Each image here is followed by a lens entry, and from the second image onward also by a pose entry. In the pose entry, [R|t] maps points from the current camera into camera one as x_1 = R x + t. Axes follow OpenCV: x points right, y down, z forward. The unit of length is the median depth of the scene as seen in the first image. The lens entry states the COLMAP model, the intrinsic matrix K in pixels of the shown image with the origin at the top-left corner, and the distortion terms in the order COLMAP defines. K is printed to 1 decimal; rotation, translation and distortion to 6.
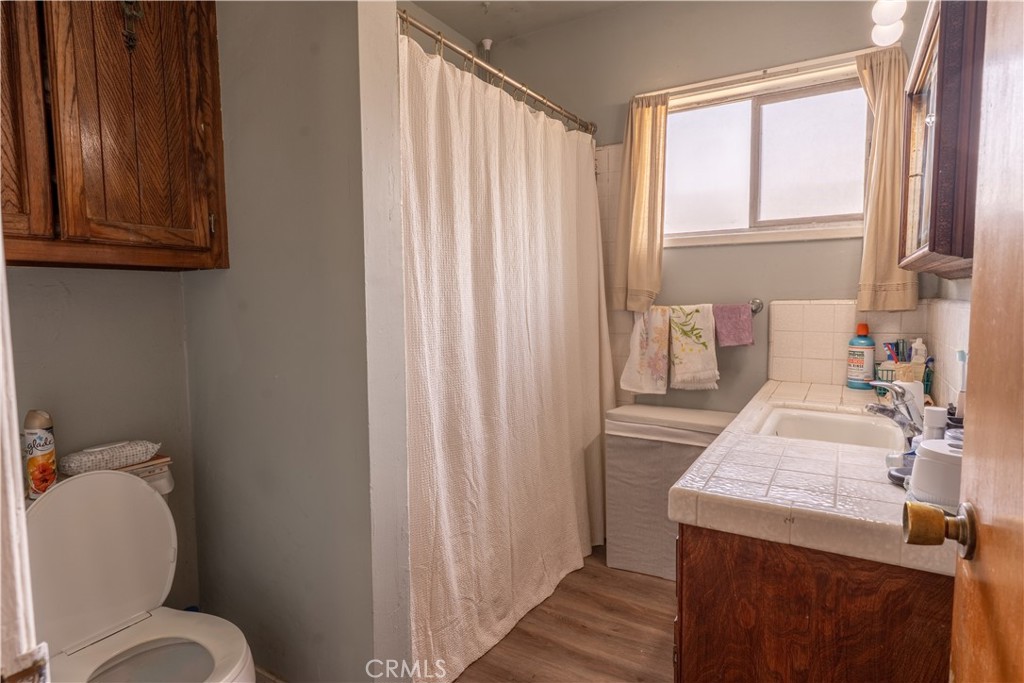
lens RADIAL K [[560.8, 0, 514.6], [0, 560.8, 342.1], [0, 0, 1]] dist [-0.002472, 0.001851]
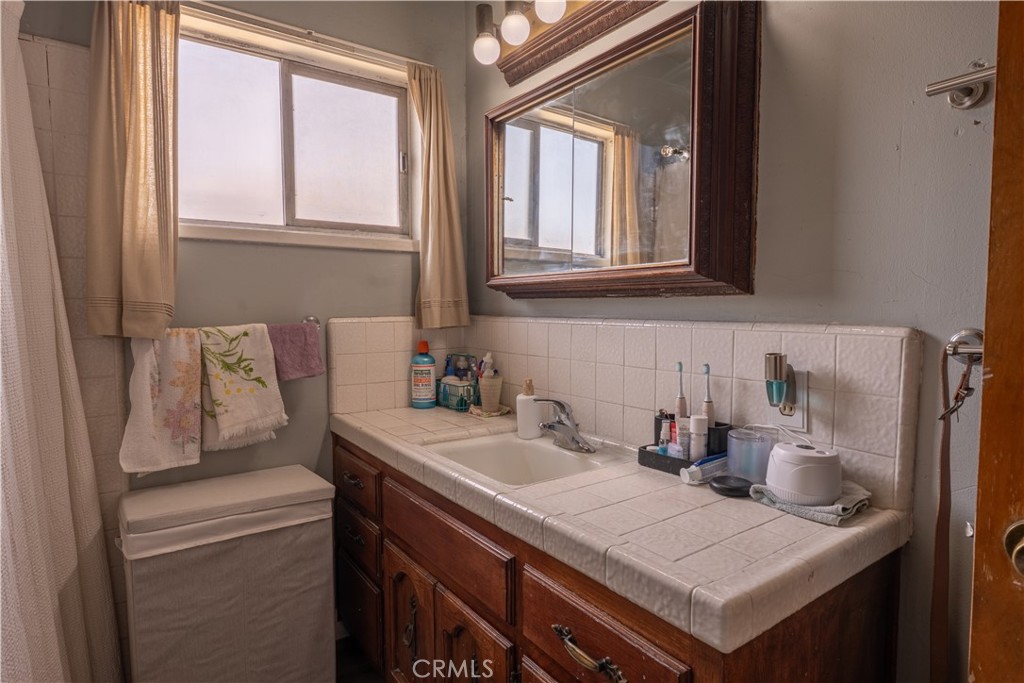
lens RADIAL K [[560.8, 0, 515.4], [0, 560.8, 339.5], [0, 0, 1]] dist [-0.002472, 0.001851]
pose [[0.385497, -0.046653, 0.921529, -0.188560], [0.070495, 0.997291, 0.020999, -0.039127], [-0.920012, 0.056869, 0.387742, 0.413513]]
